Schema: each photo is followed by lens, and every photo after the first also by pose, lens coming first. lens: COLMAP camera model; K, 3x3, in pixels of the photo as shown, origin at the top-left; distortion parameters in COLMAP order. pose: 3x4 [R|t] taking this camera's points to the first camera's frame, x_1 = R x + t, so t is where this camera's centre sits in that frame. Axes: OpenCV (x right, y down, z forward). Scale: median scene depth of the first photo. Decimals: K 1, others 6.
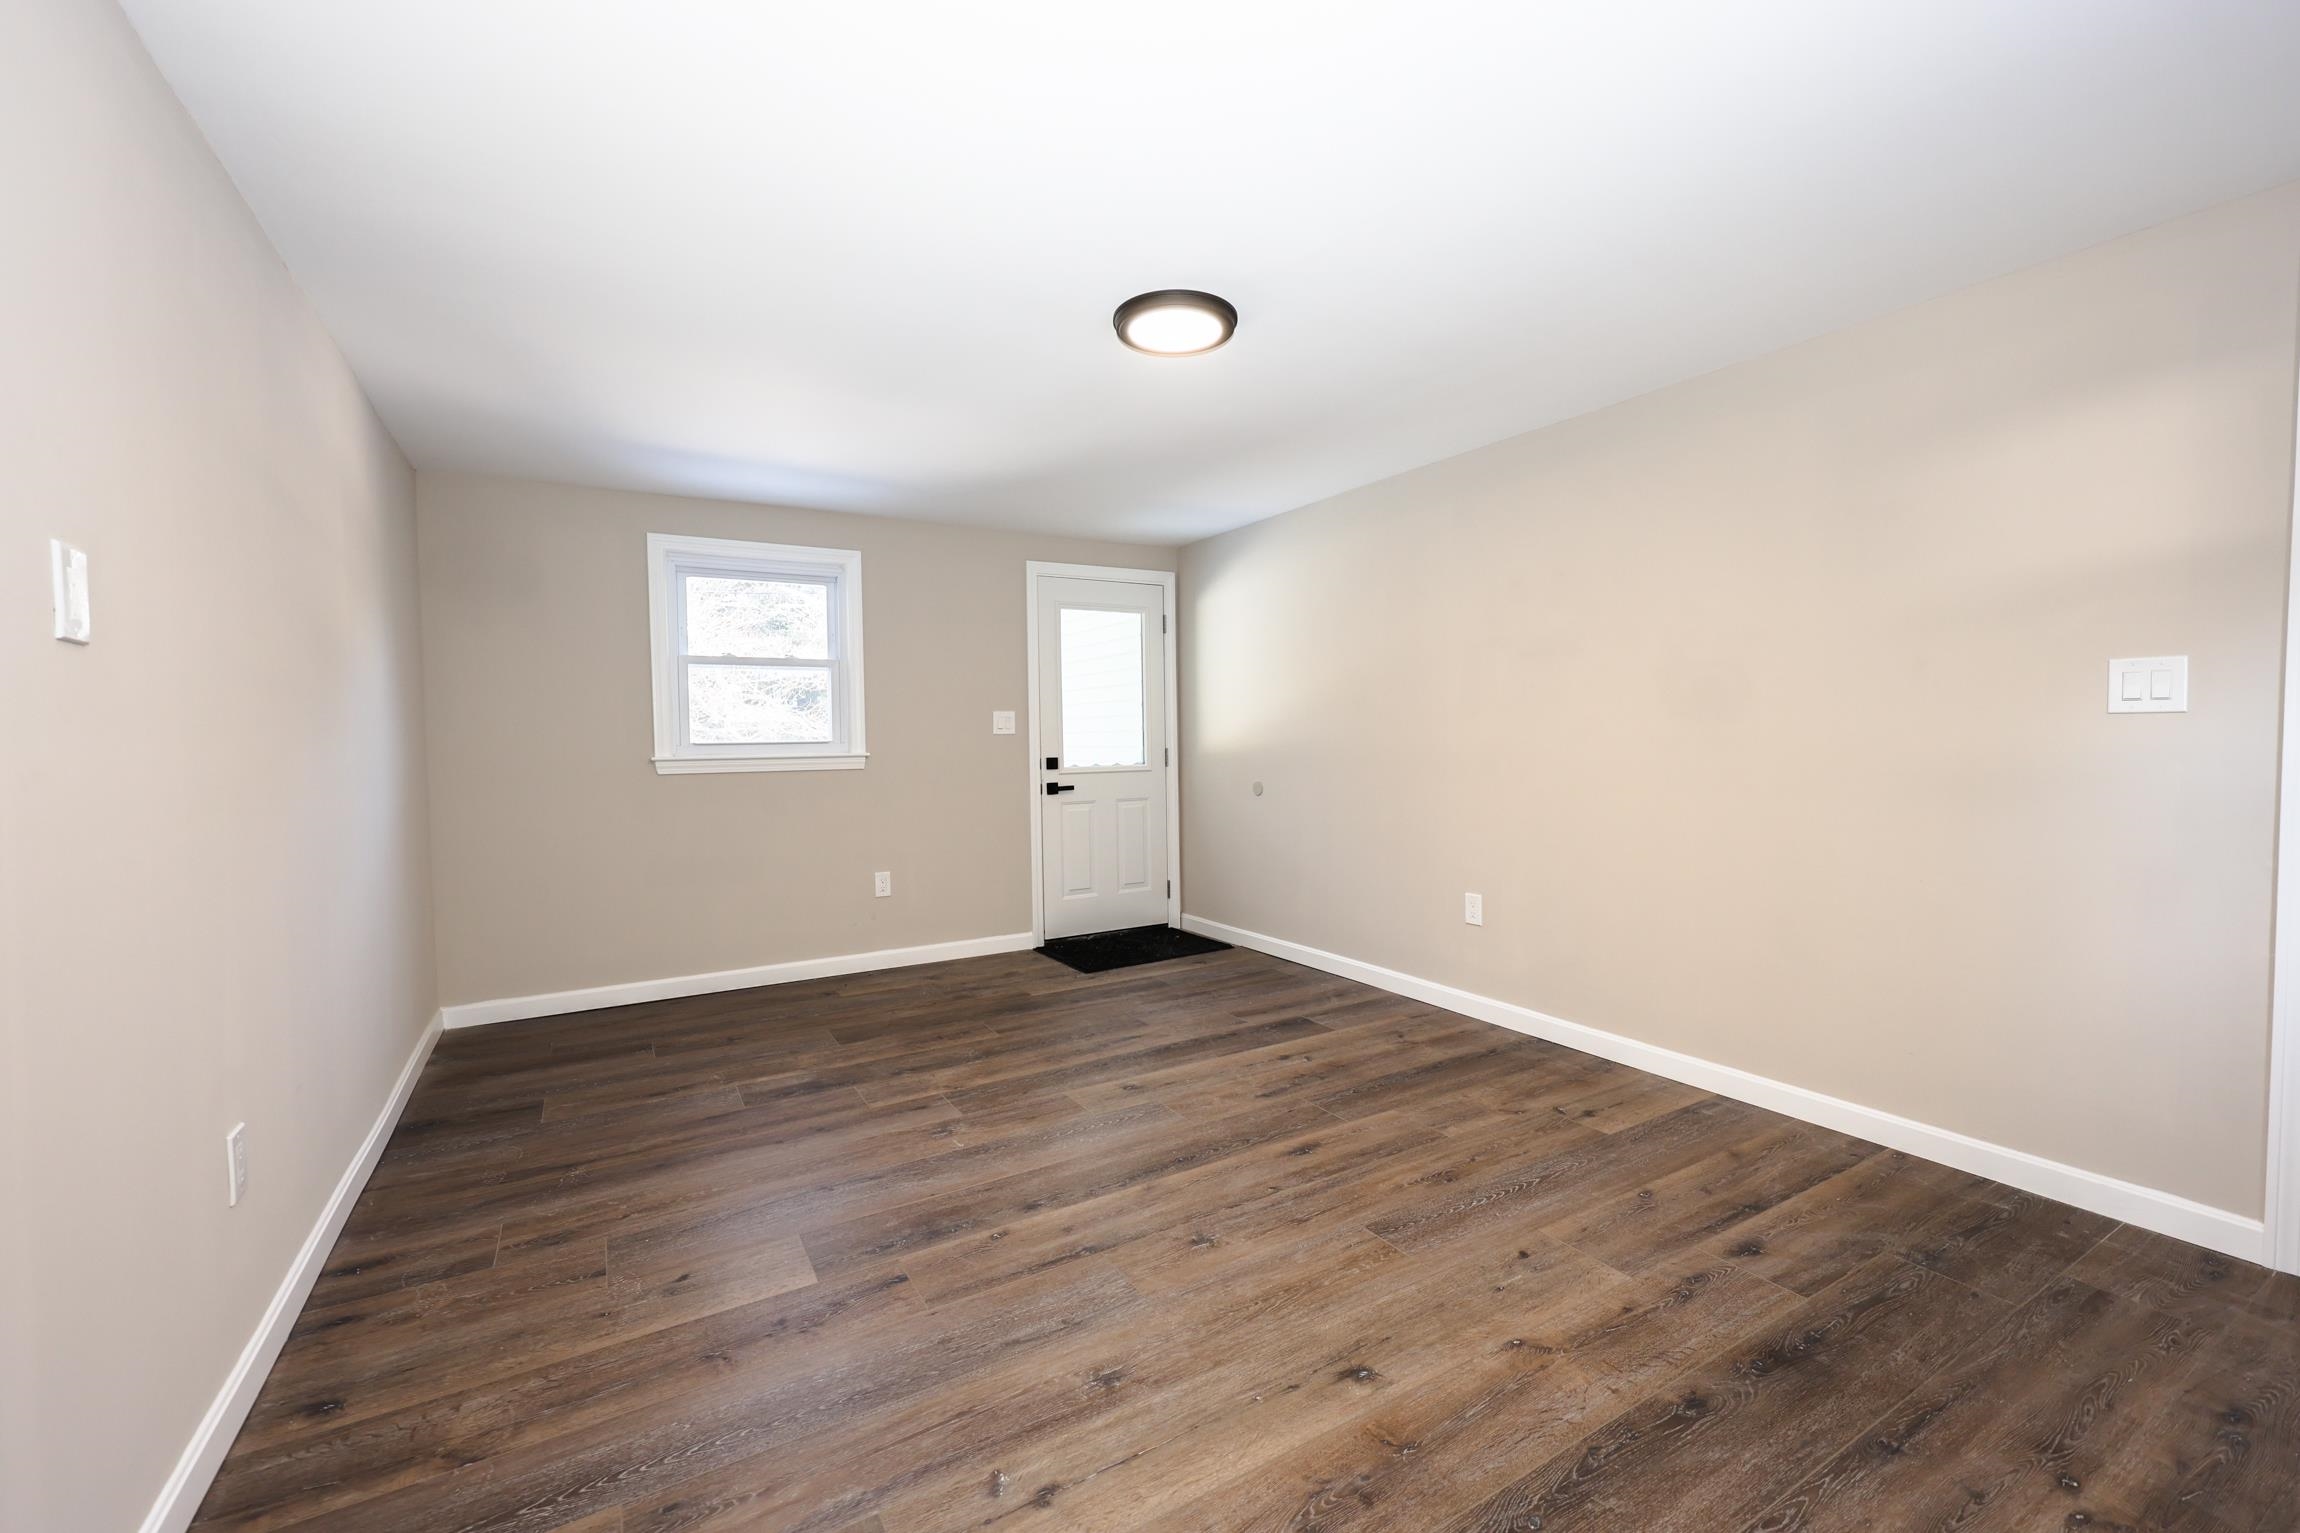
lens RADIAL K [[943.6, 0, 1145.7], [0, 943.6, 766.3], [0, 0, 1]] dist [-0.002180, -0.001018]
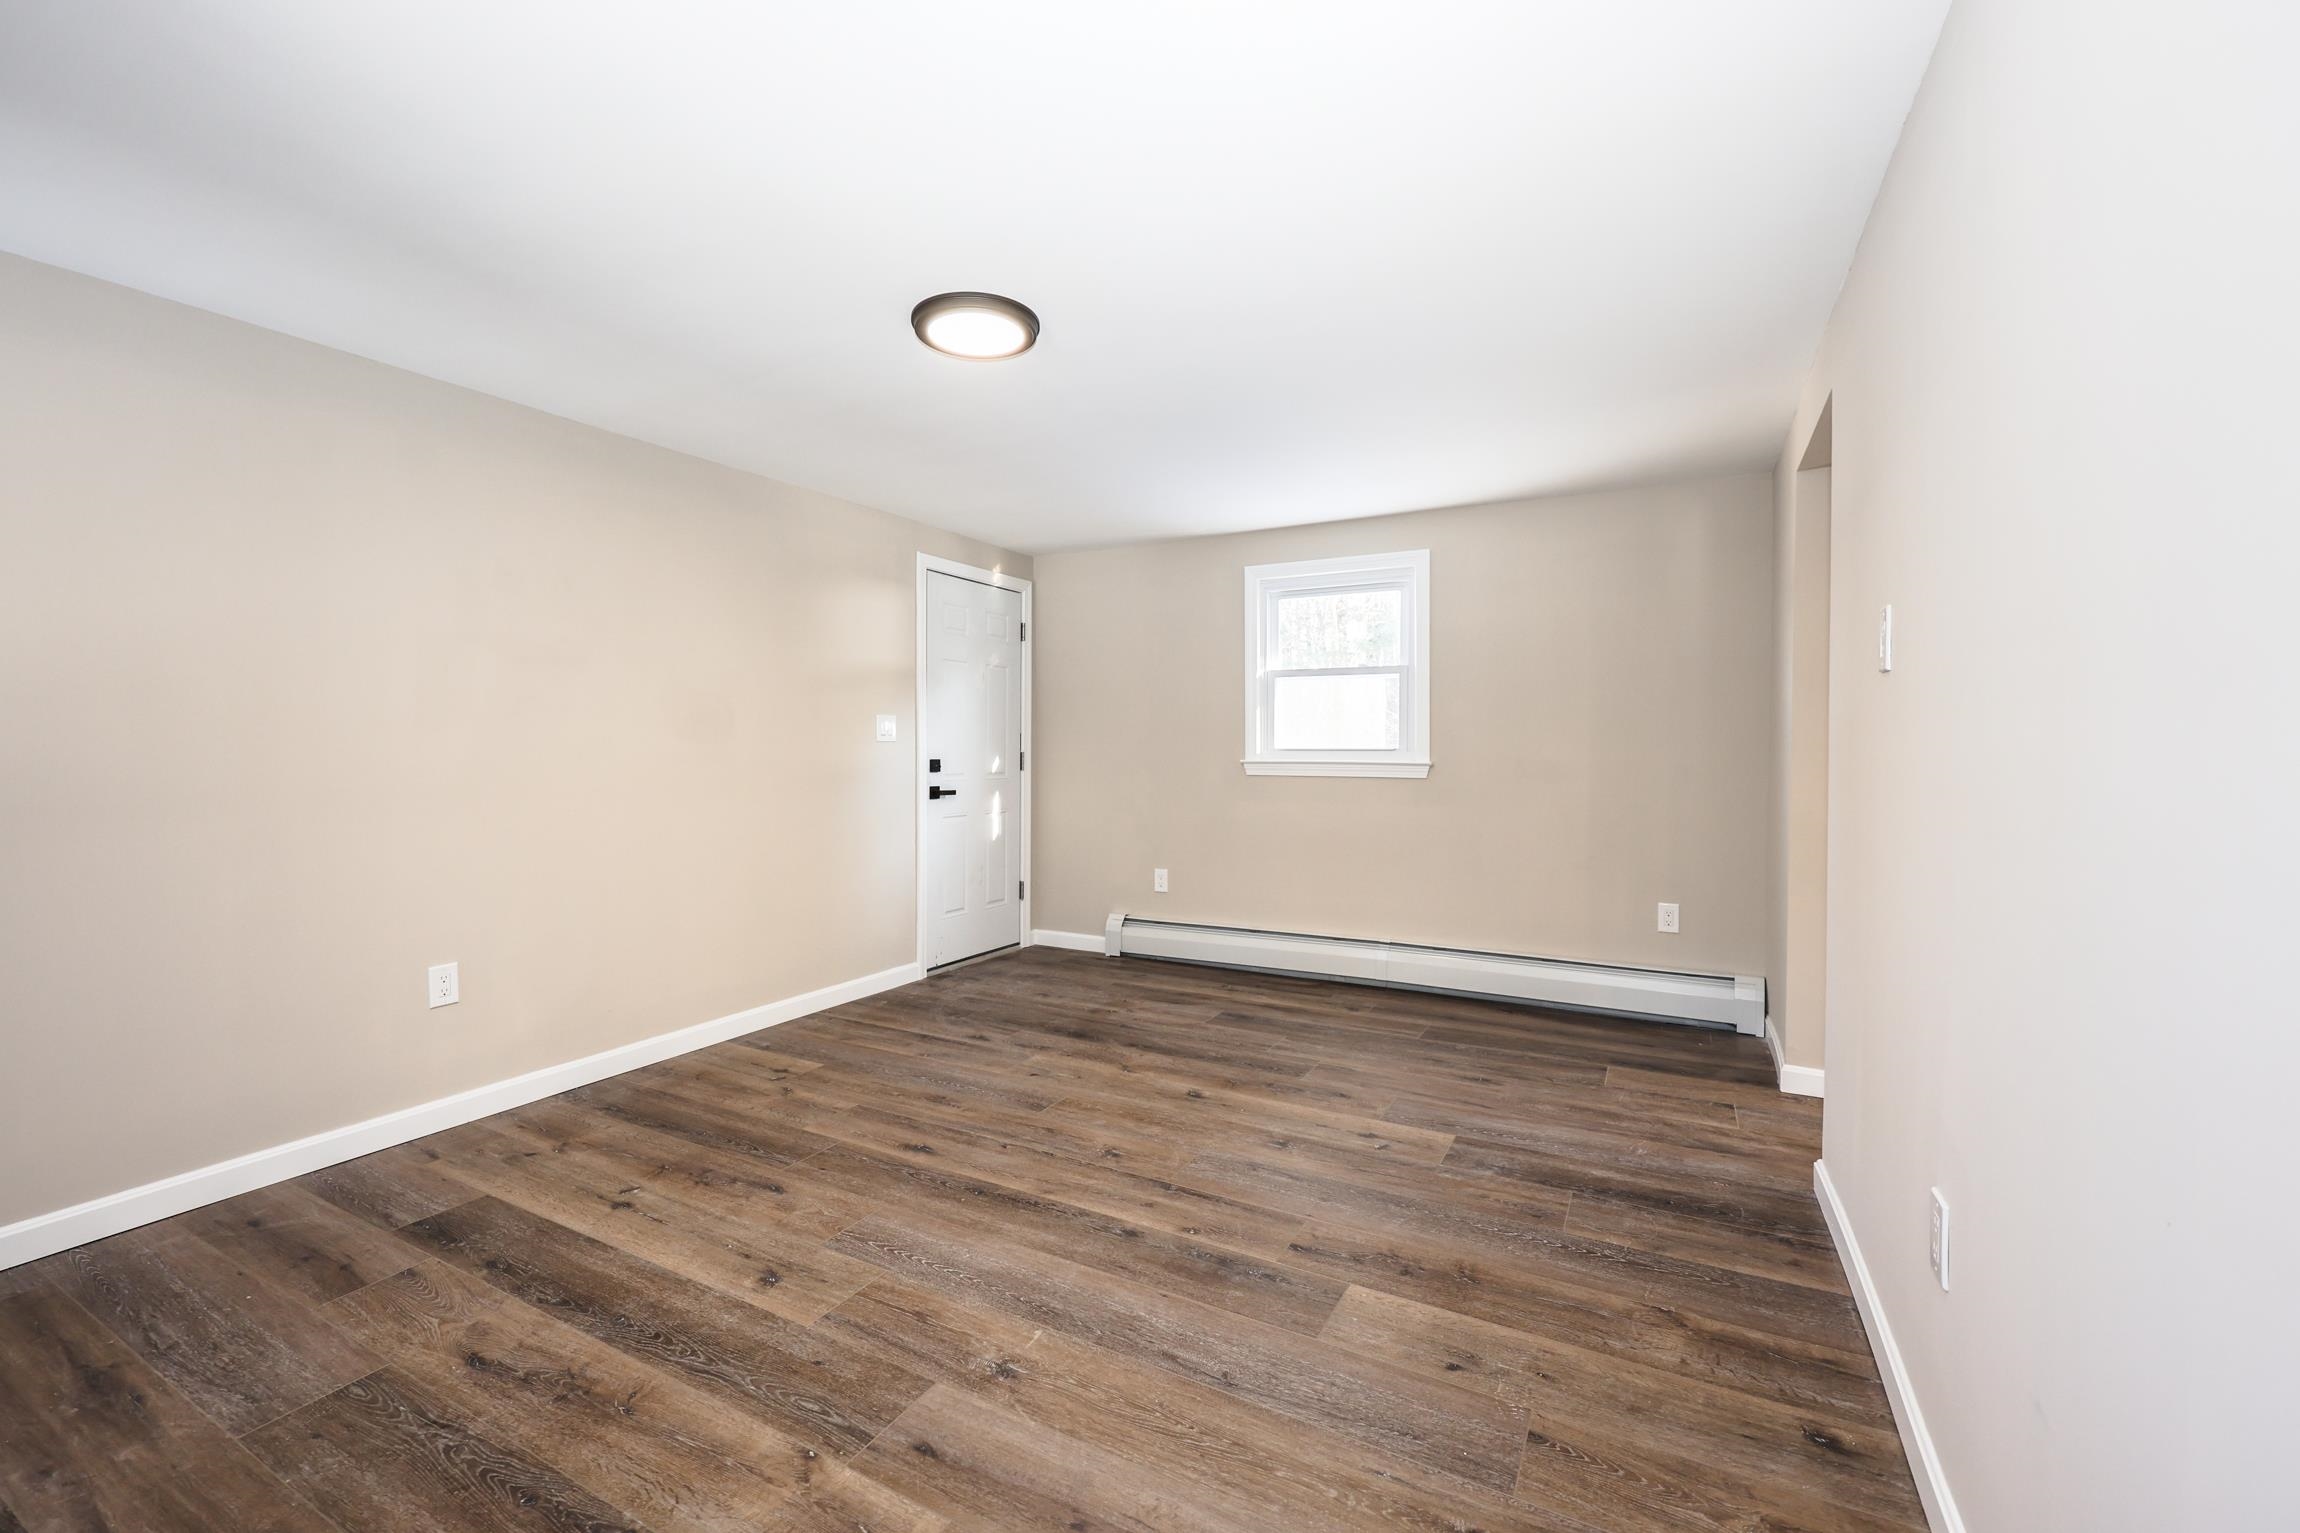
lens RADIAL K [[943.6, 0, 1147.5], [0, 943.6, 760.8], [0, 0, 1]] dist [-0.002180, -0.001018]
pose [[-0.510543, 0.001829, 0.859850, -0.891984], [0.040533, 0.998937, 0.021942, -0.032377], [-0.858896, 0.046055, -0.510075, 1.353990]]
